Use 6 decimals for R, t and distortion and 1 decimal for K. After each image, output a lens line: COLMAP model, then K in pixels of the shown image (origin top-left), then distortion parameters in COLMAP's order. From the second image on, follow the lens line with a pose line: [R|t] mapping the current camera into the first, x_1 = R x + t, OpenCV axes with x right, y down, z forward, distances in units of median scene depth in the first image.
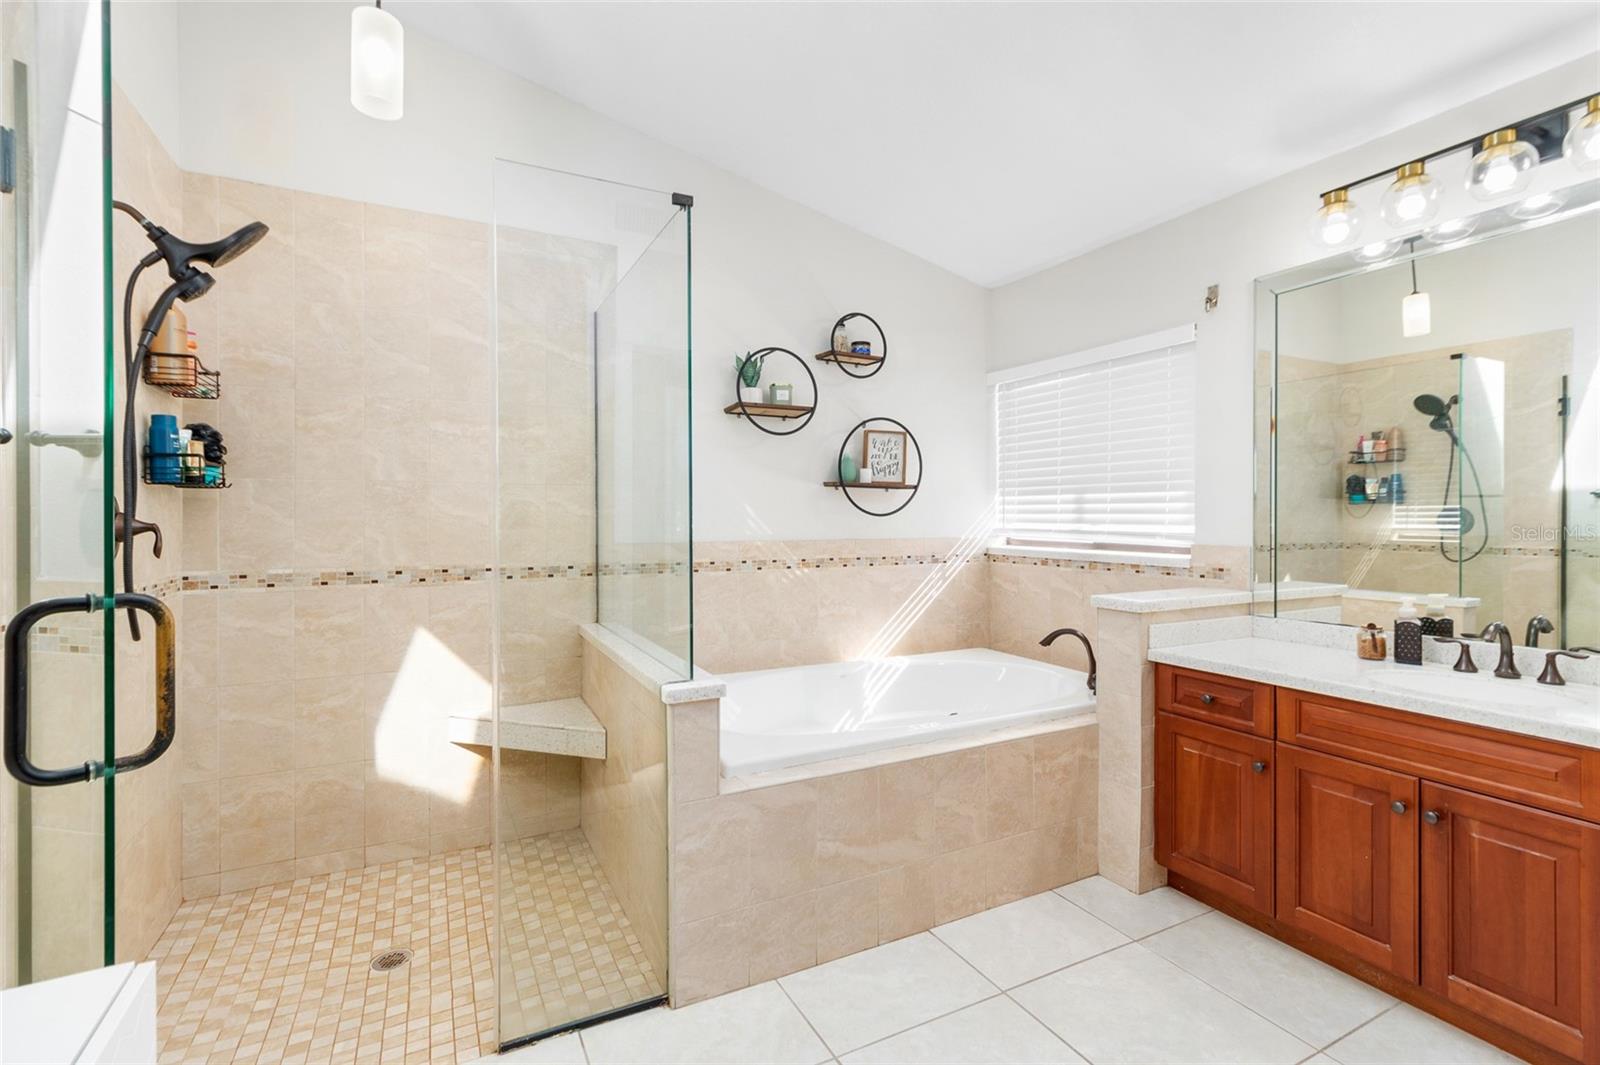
lens RADIAL K [[745.0, 0, 813.0], [0, 745.0, 512.5], [0, 0, 1]] dist [-0.000210, -0.000191]
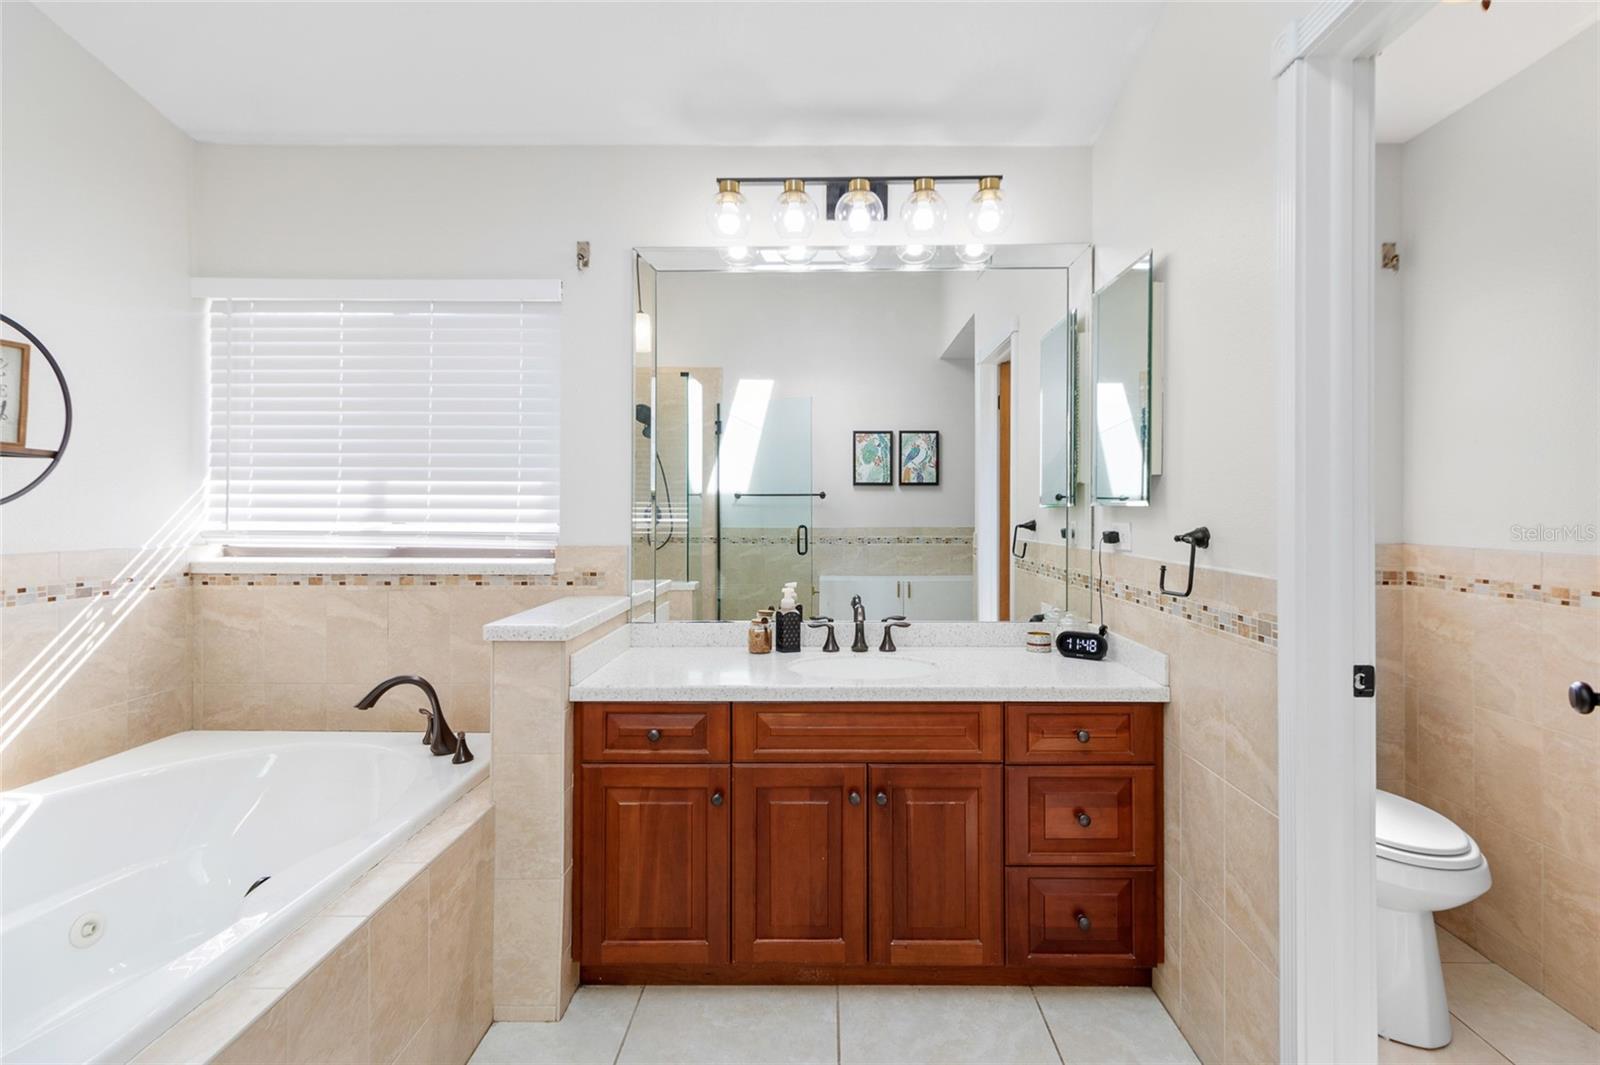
lens RADIAL K [[745.9, 0, 804.5], [0, 745.9, 503.8], [0, 0, 1]] dist [0.001363, -0.000435]
pose [[0.468950, 0.010784, 0.883159, -0.105948], [-0.005599, 0.999942, -0.009237, 0.002850], [-0.883207, -0.000613, 0.468983, 0.414542]]
